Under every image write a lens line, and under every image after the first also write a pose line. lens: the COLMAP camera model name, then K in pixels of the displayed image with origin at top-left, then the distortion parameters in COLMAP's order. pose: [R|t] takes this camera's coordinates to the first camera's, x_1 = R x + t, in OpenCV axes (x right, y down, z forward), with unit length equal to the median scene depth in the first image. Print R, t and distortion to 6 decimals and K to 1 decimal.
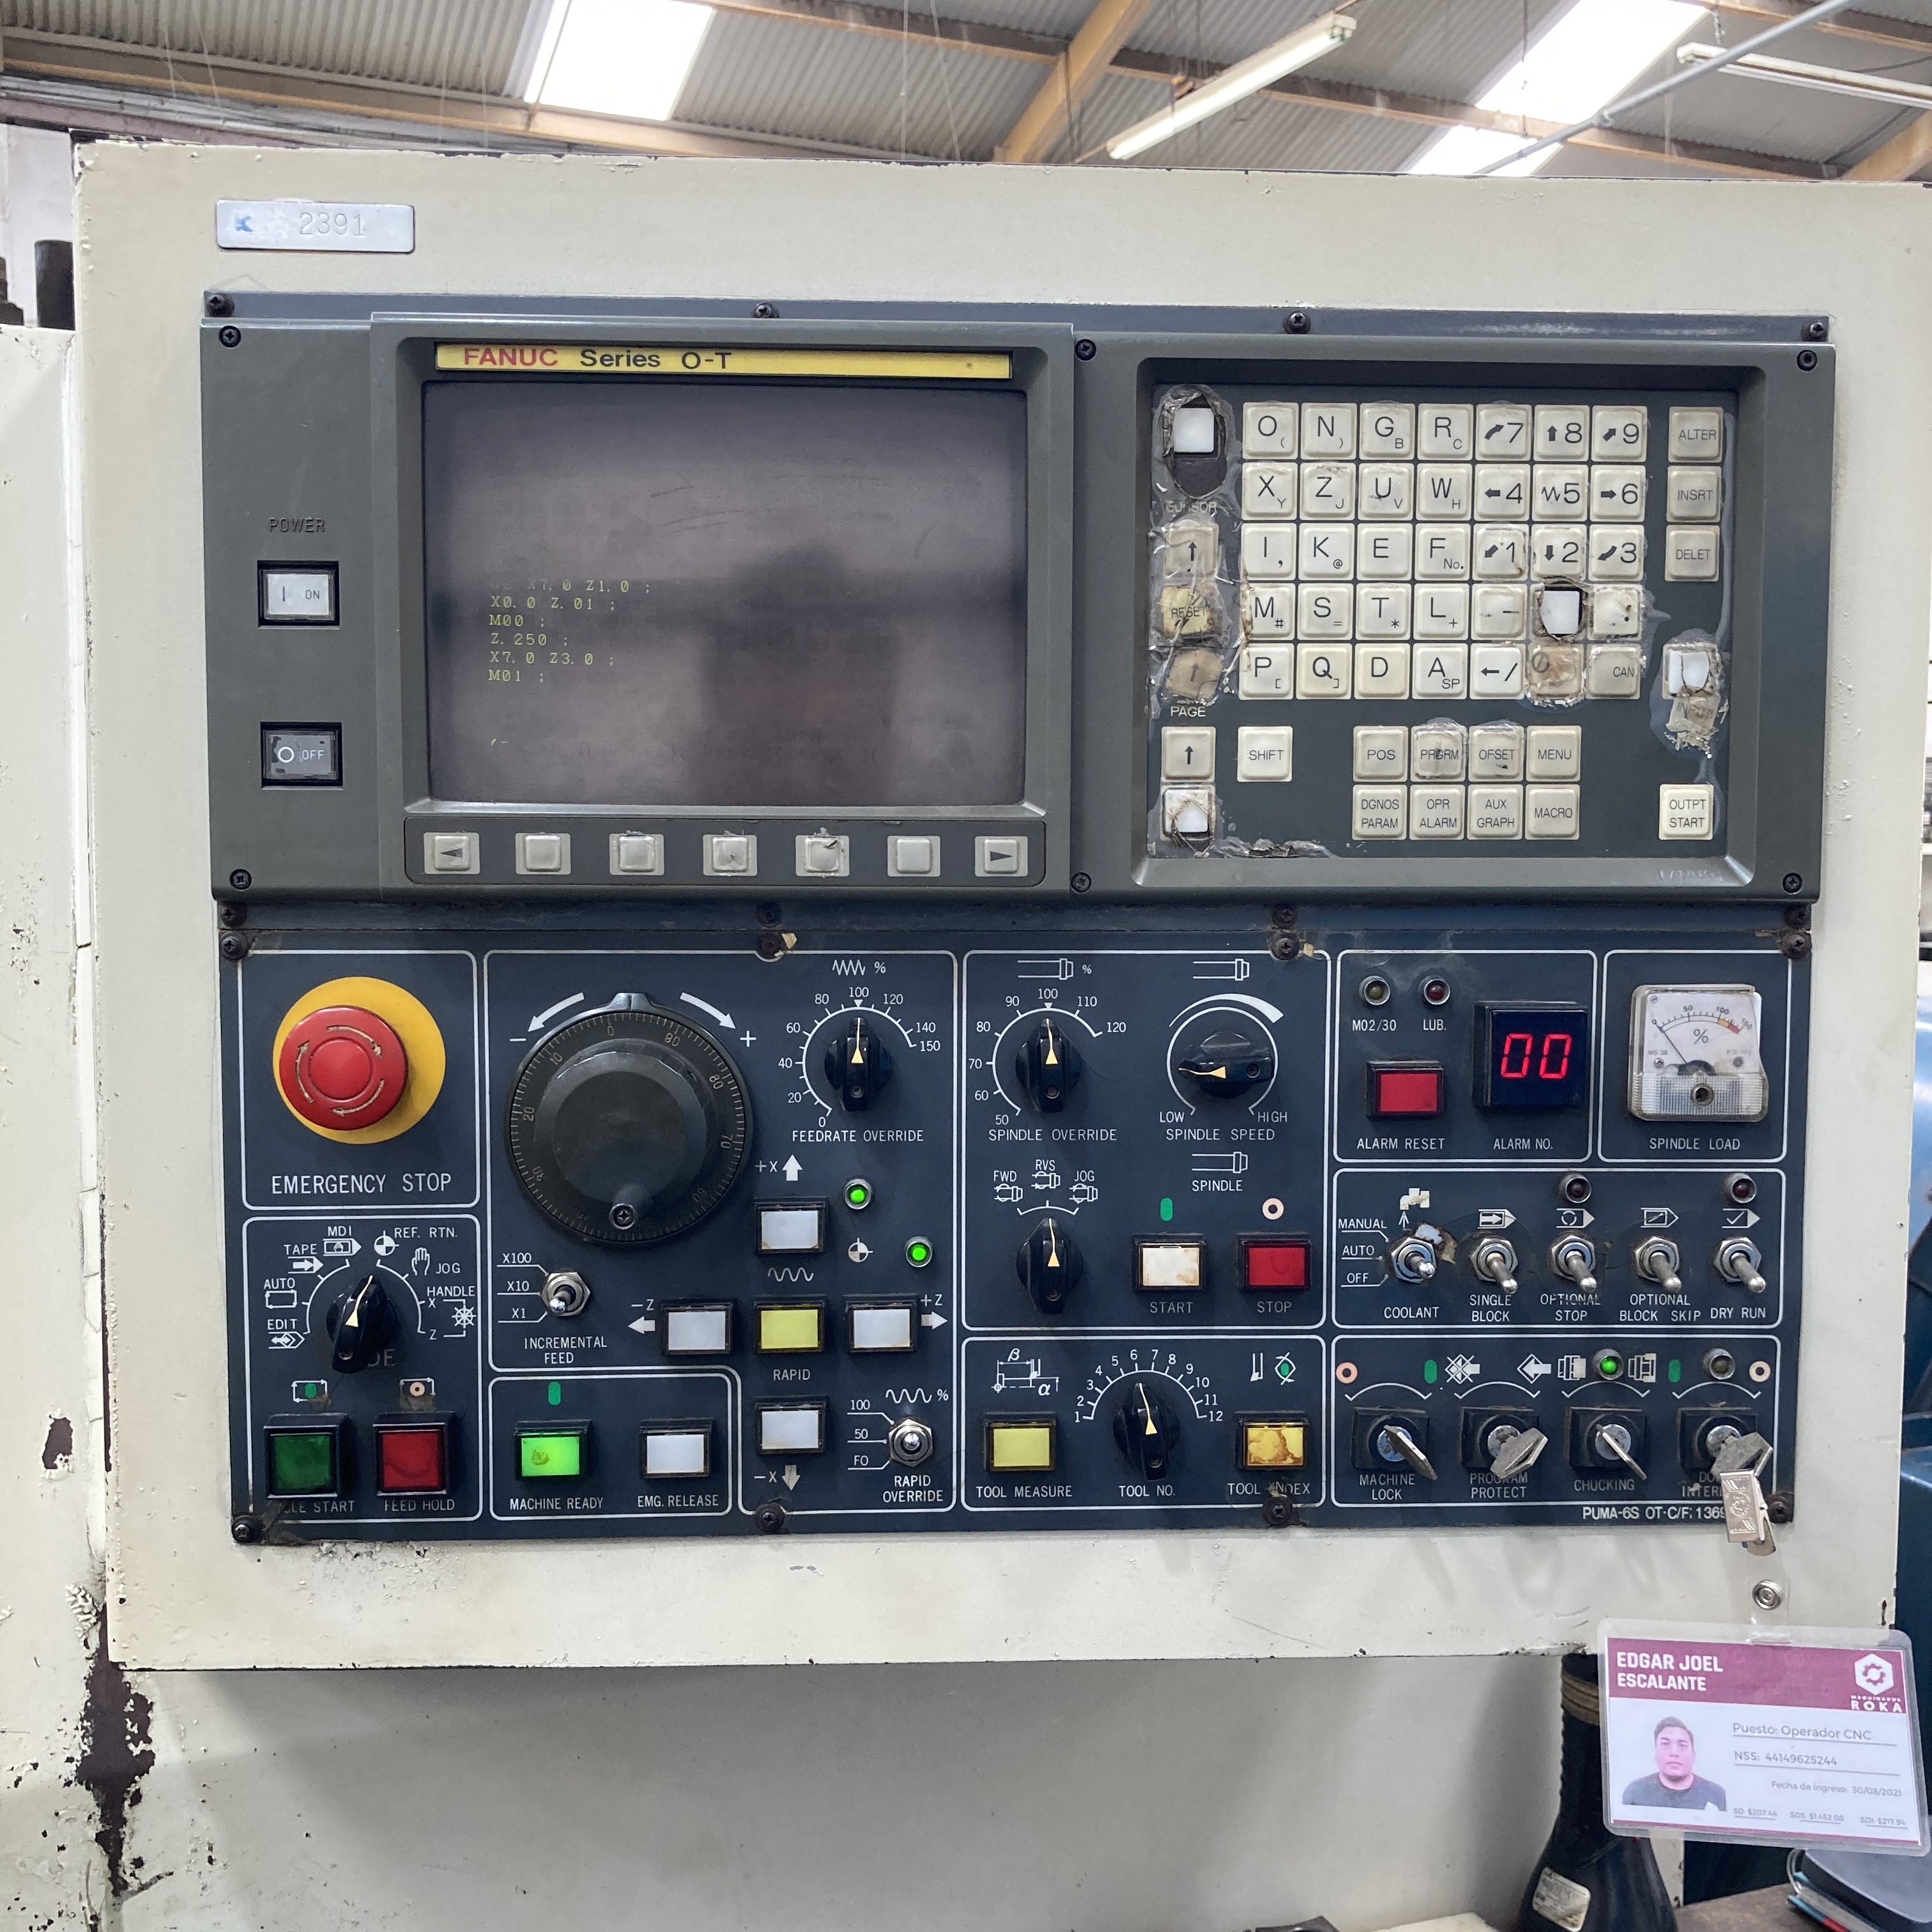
lens RADIAL K [[2137.0, 0, 942.0], [0, 2137.0, 1008.3], [0, 0, 1]] dist [0.016498, 0.000000]
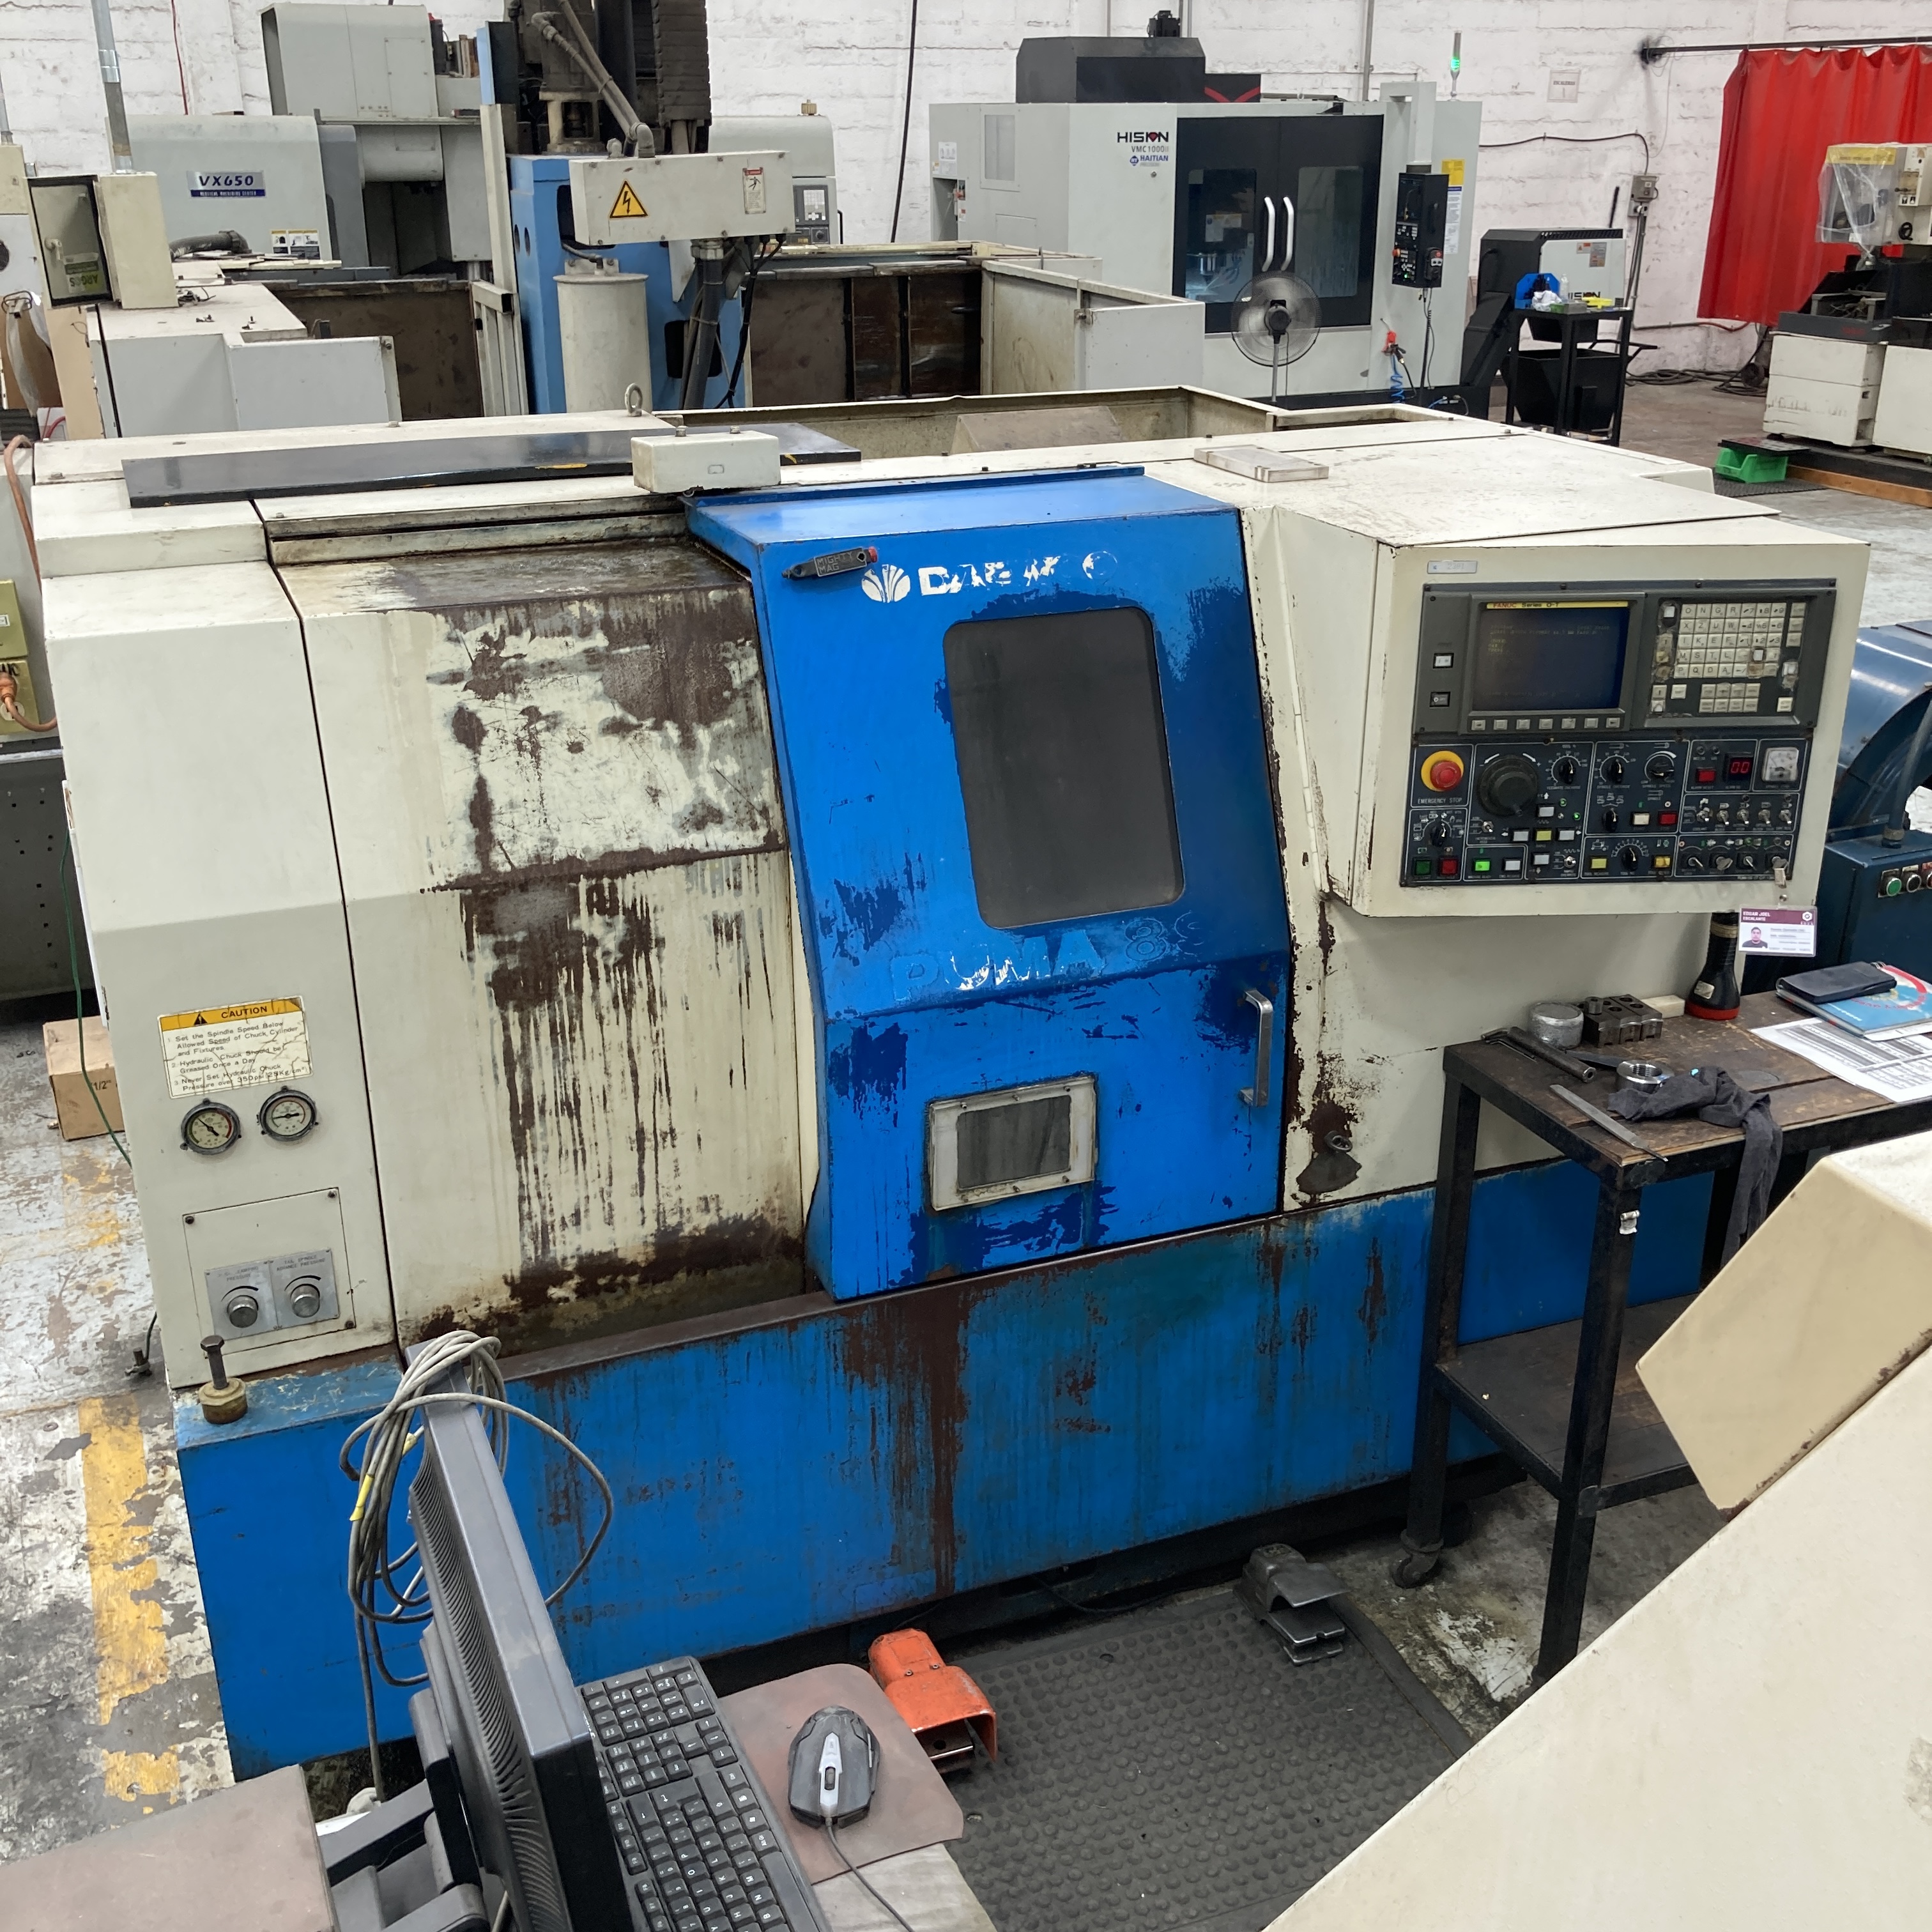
lens RADIAL K [[2137.0, 0, 952.0], [0, 2137.0, 971.5], [0, 0, 1]] dist [0.016498, 0.000000]
pose [[0.999946, -0.003307, -0.009845, -1.136918], [0.006160, 0.952037, 0.305921, -0.835495], [0.008362, -0.305965, 0.952006, -2.887770]]
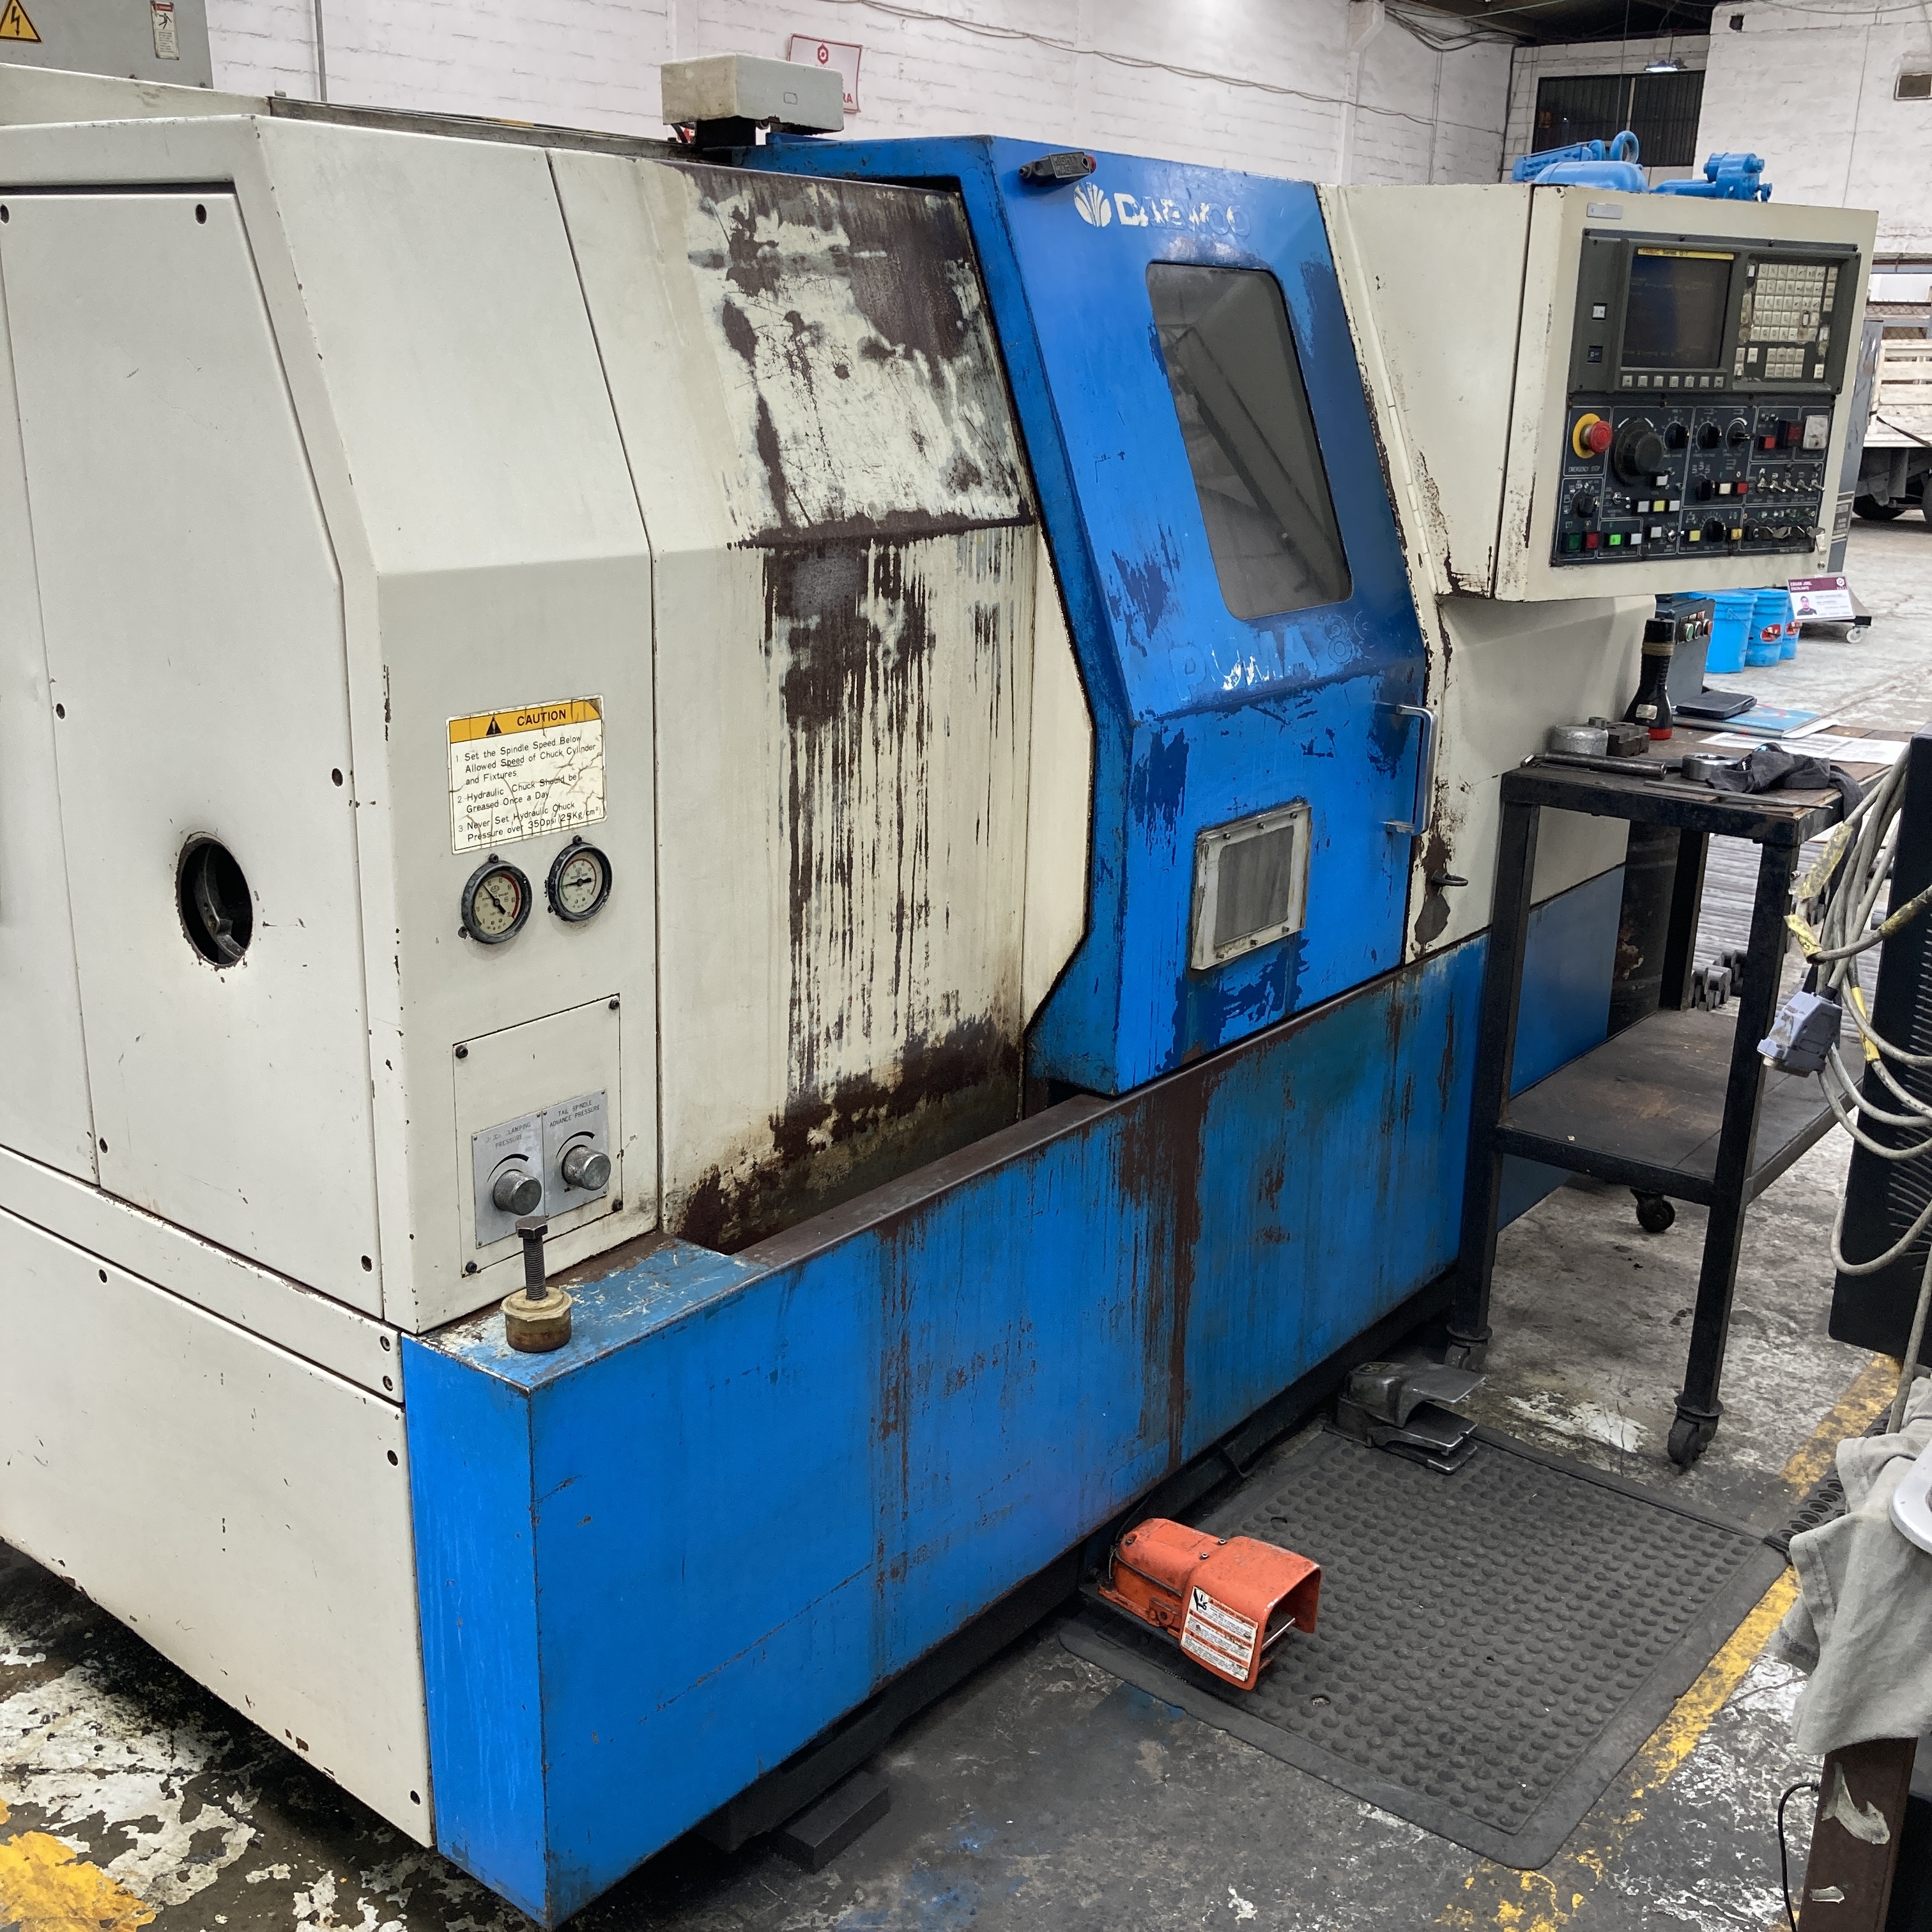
lens RADIAL K [[2137.0, 0, 951.7], [0, 2137.0, 973.3], [0, 0, 1]] dist [0.016498, 0.000000]
pose [[0.862953, -0.126632, 0.489159, -3.206876], [0.013526, 0.973529, 0.228163, 0.069450], [-0.505103, -0.190277, 0.841823, -1.808568]]
